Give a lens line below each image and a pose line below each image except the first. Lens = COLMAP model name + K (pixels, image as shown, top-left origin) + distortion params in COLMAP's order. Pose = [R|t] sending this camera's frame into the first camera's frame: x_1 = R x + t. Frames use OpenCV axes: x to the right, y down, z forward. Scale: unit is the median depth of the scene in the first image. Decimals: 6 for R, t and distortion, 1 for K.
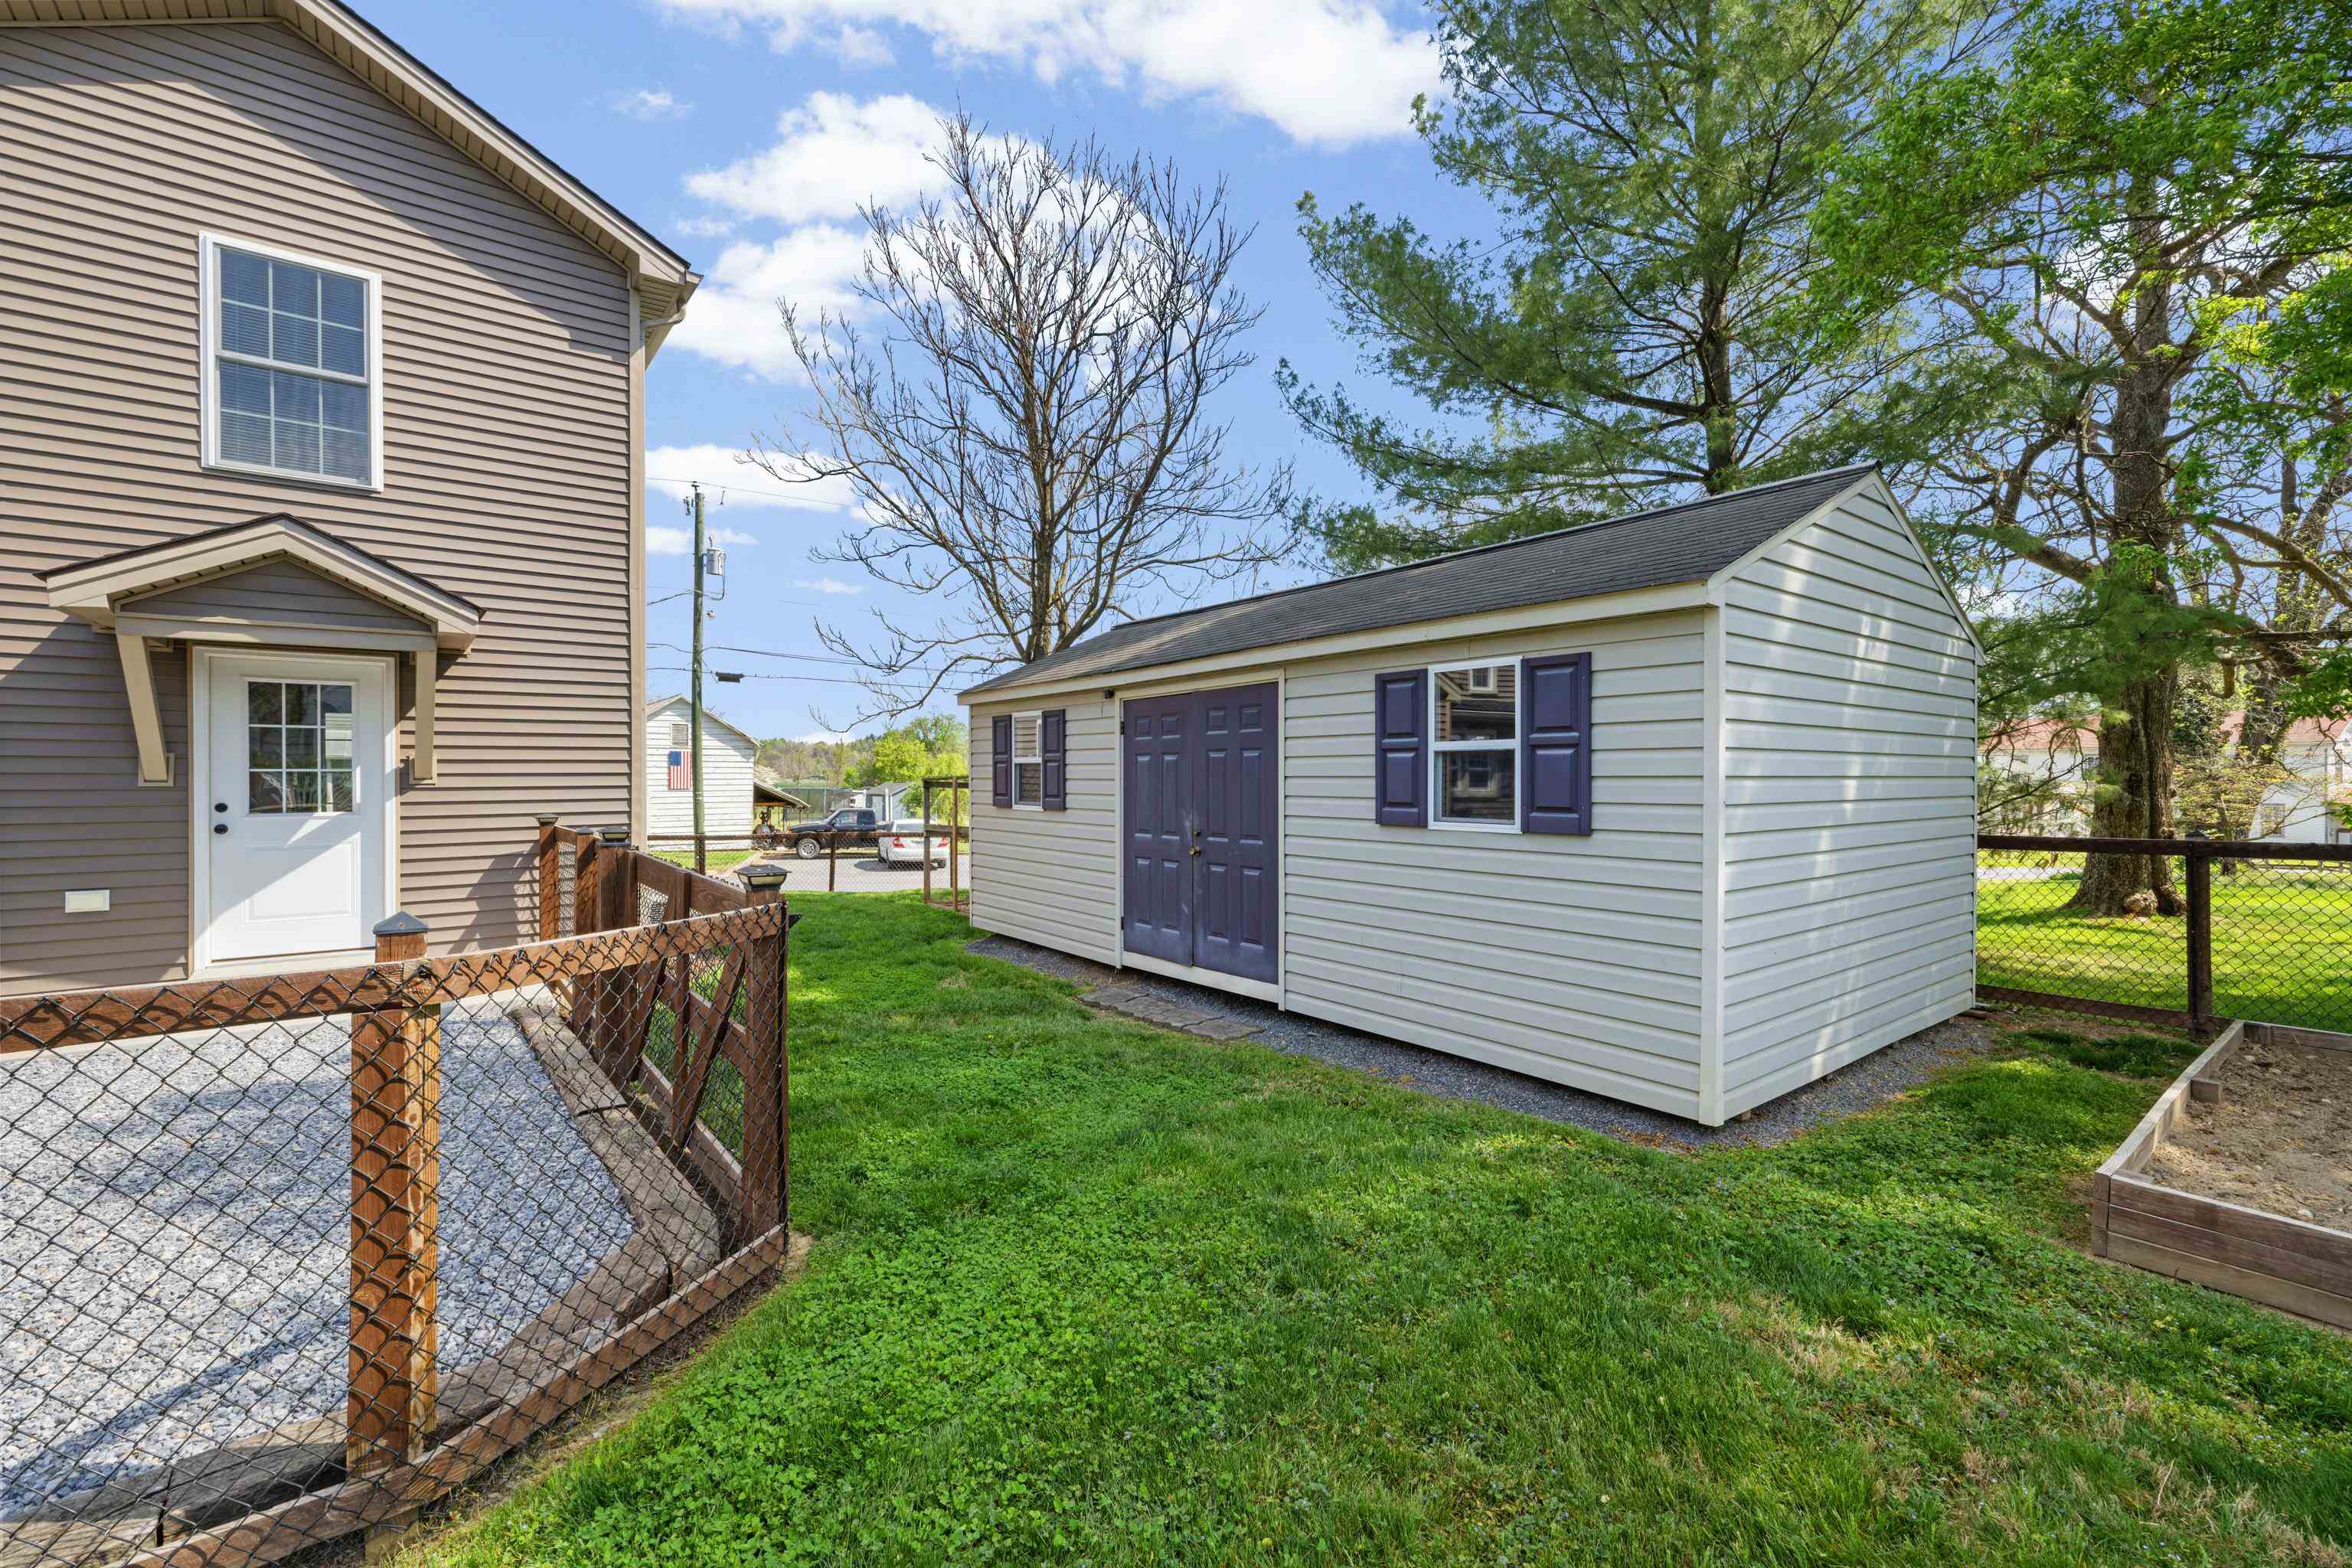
lens RADIAL K [[985.0, 0, 1180.4], [0, 985.0, 780.0], [0, 0, 1]] dist [0.000130, -0.000196]
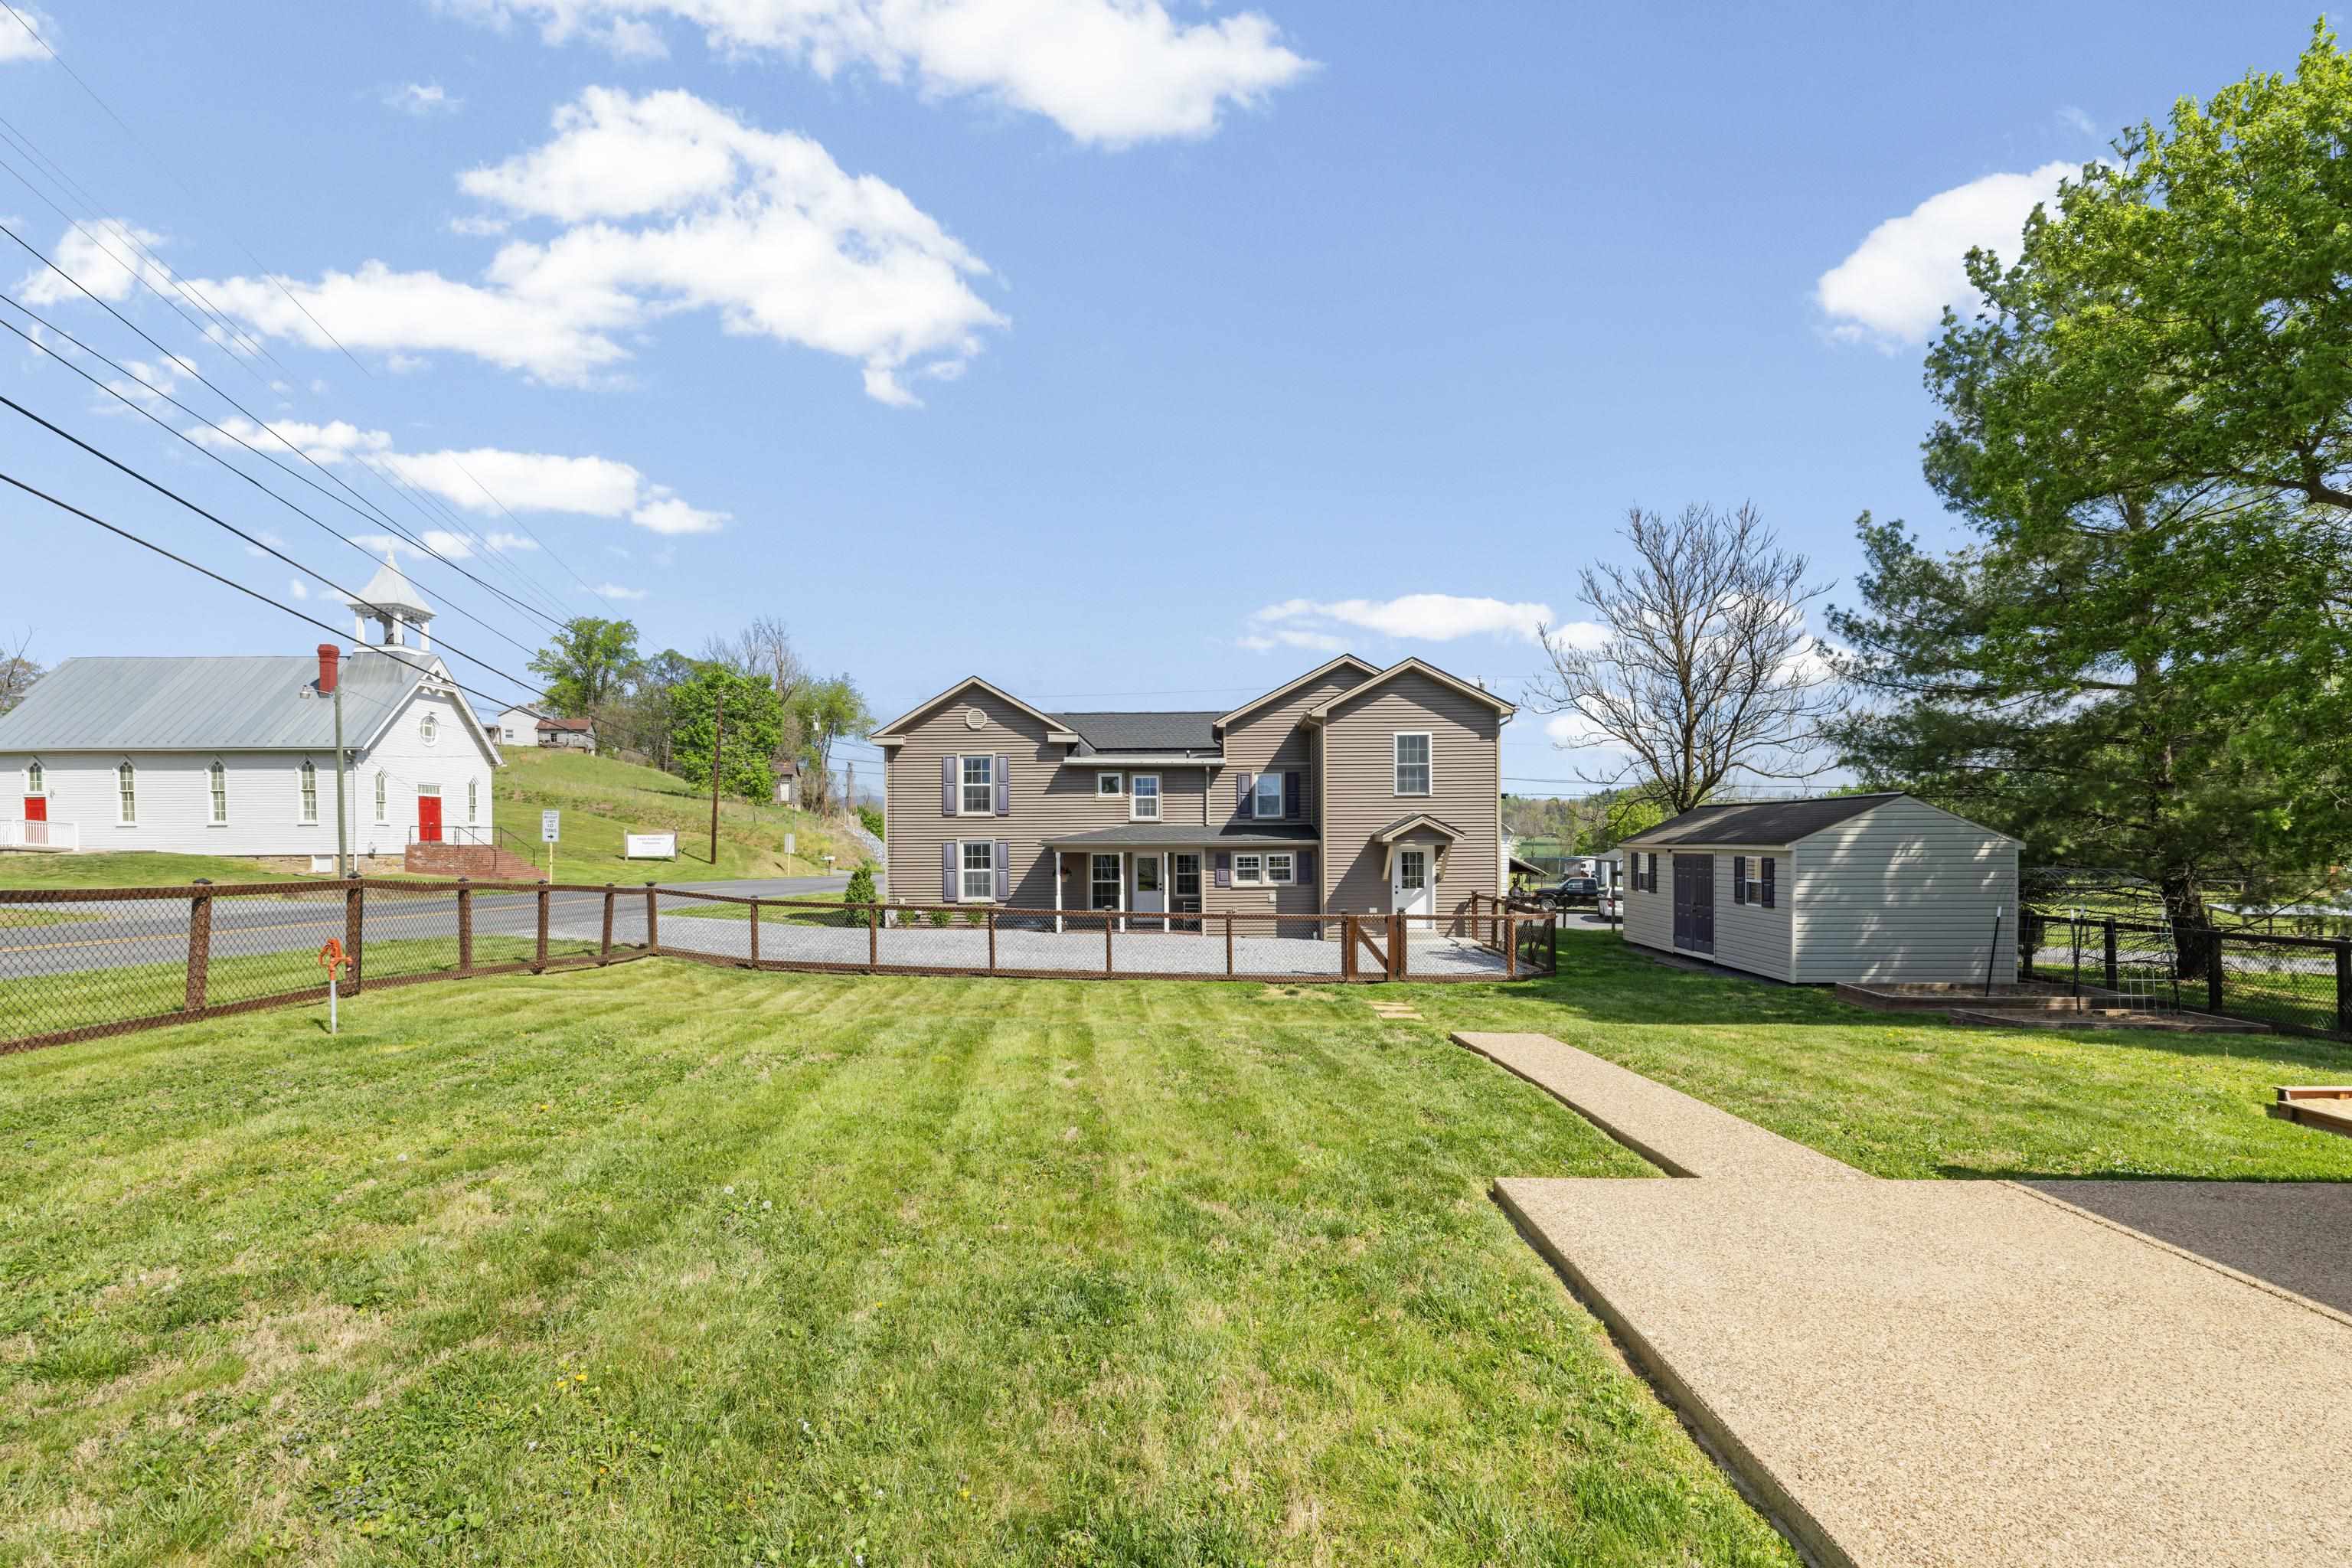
lens RADIAL K [[1013.6, 0, 1179.4], [0, 1013.6, 835.1], [0, 0, 1]] dist [0.007064, 0.000174]
pose [[0.762843, -0.005791, -0.646557, 0.810599], [0.005057, 0.999983, -0.002989, -0.148499], [0.646564, -0.000990, 0.762860, -2.284120]]
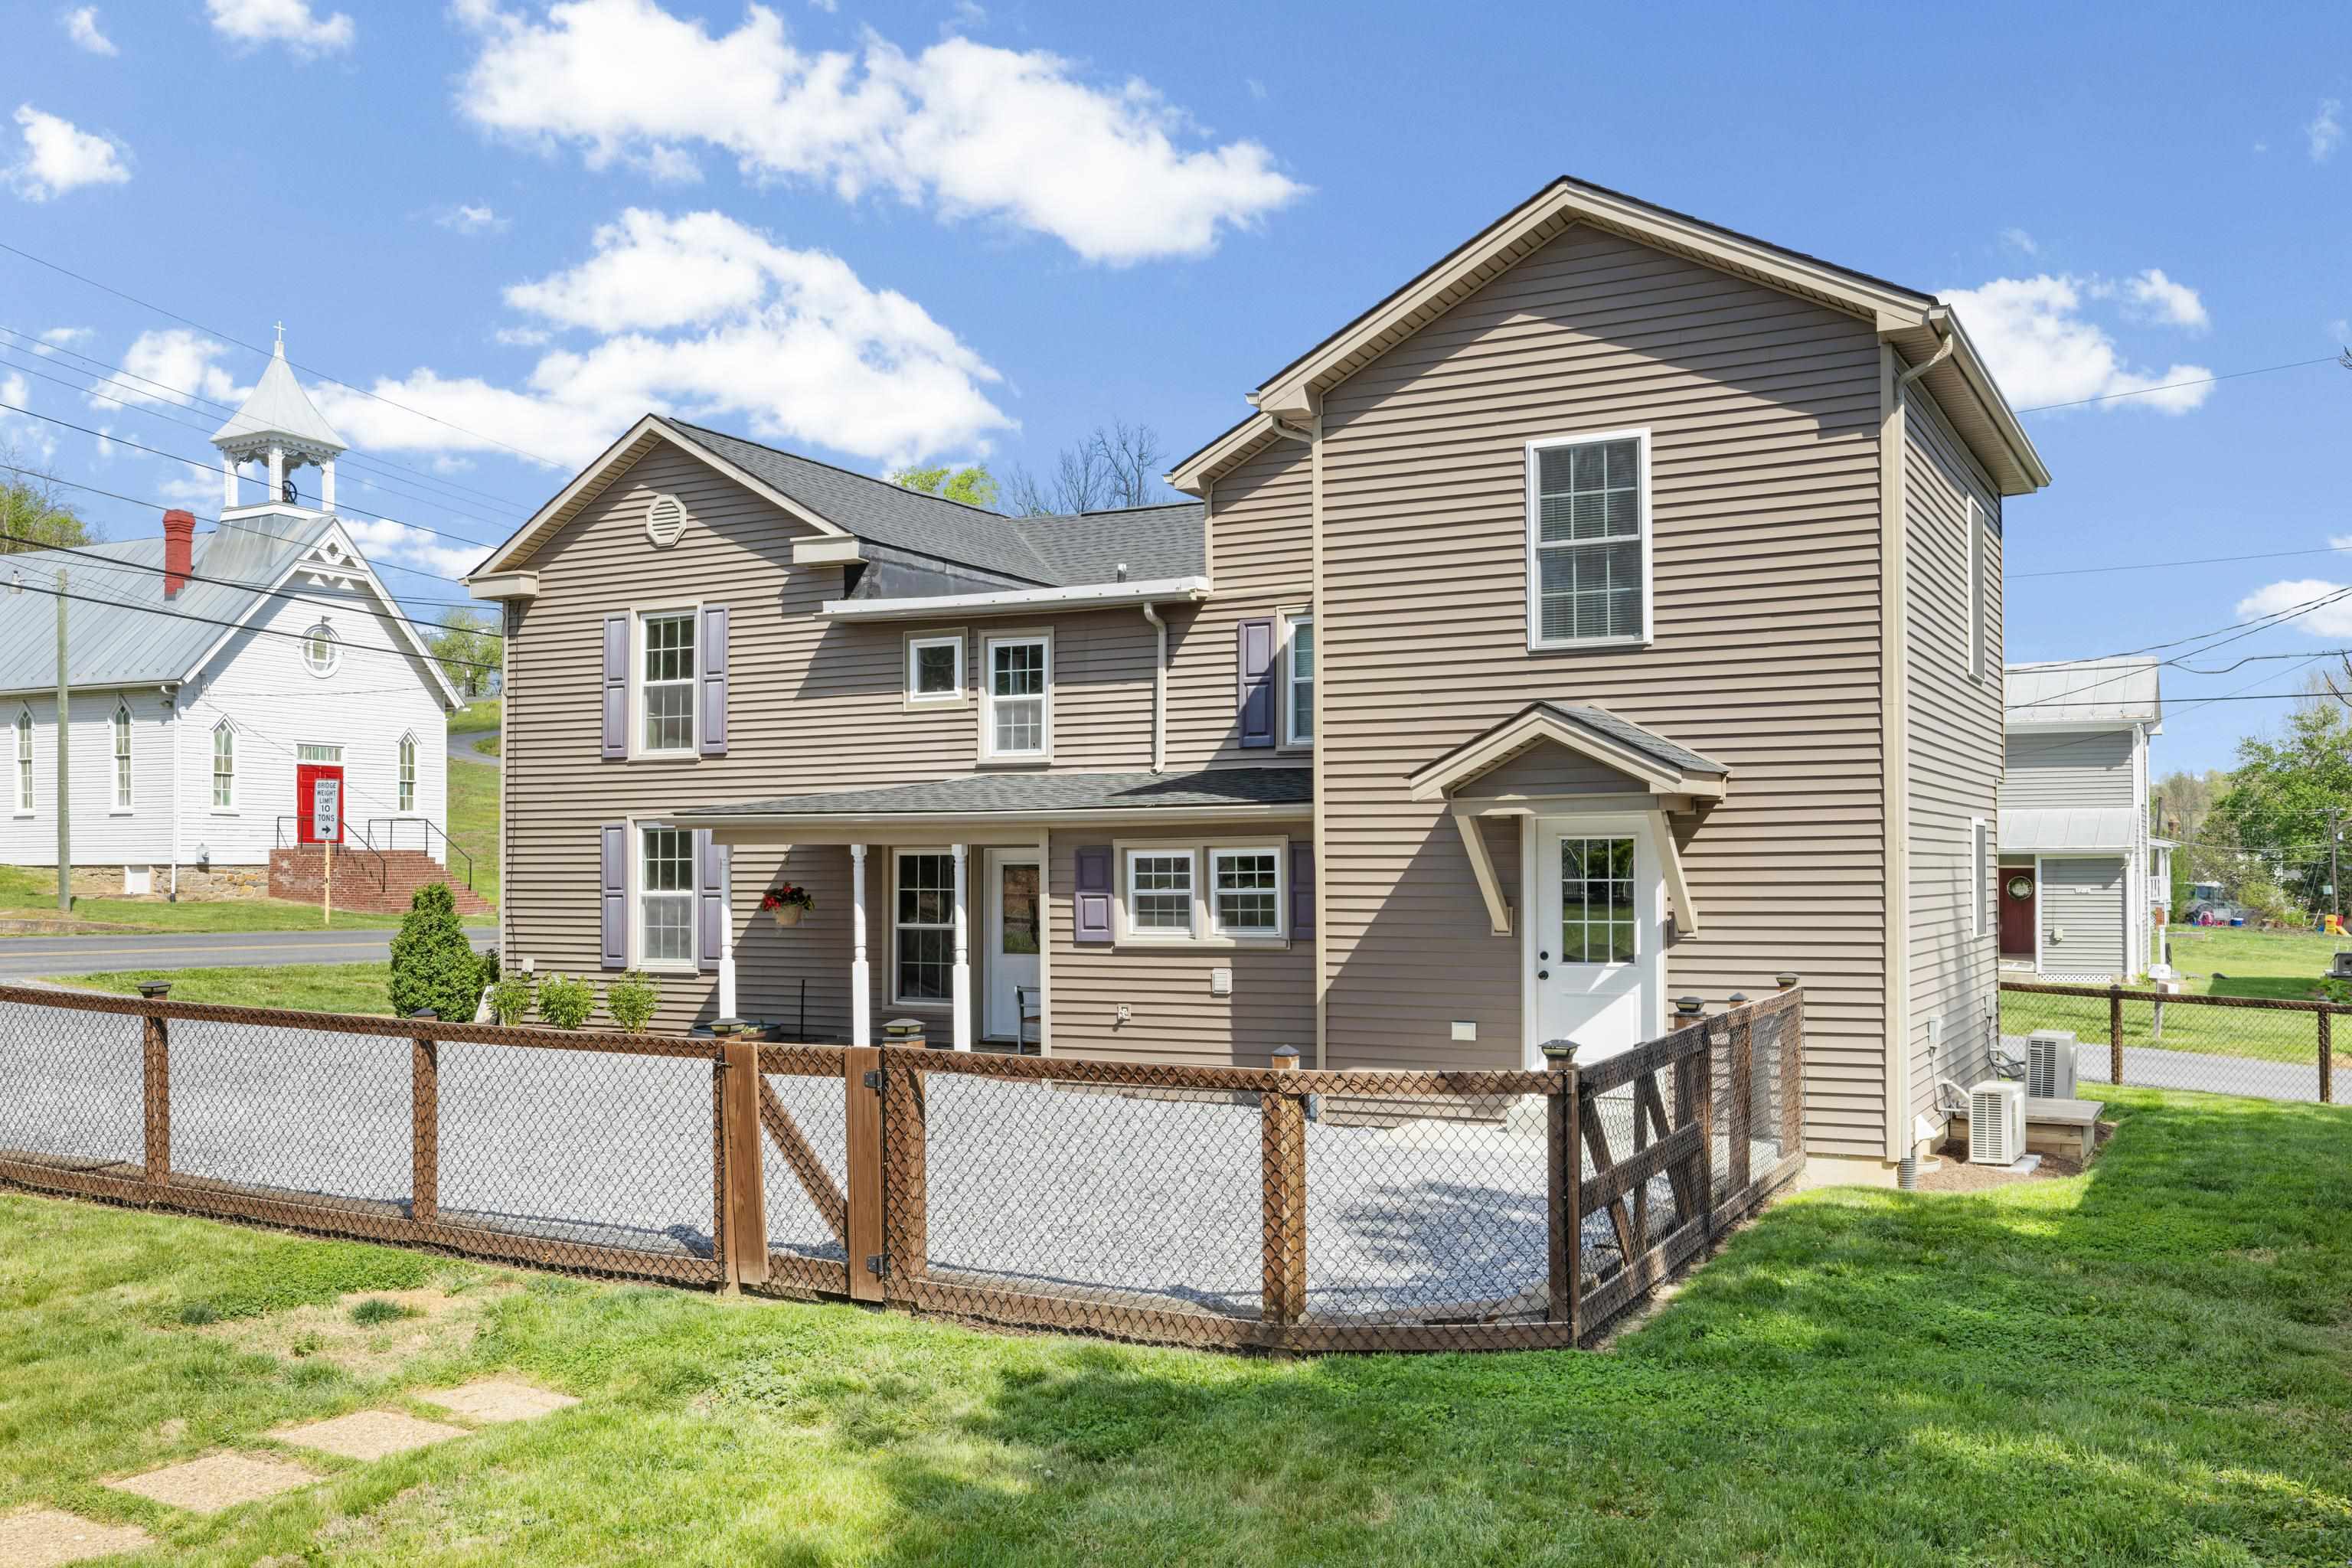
lens RADIAL K [[2002.1, 0, 1180.3], [0, 2002.1, 861.3], [0, 0, 1]] dist [-0.000871, -0.000241]
pose [[0.383659, -0.002279, -0.923472, 0.885884], [0.000799, 0.999997, -0.002136, -0.068866], [0.923475, 0.000082, 0.383659, -0.221251]]
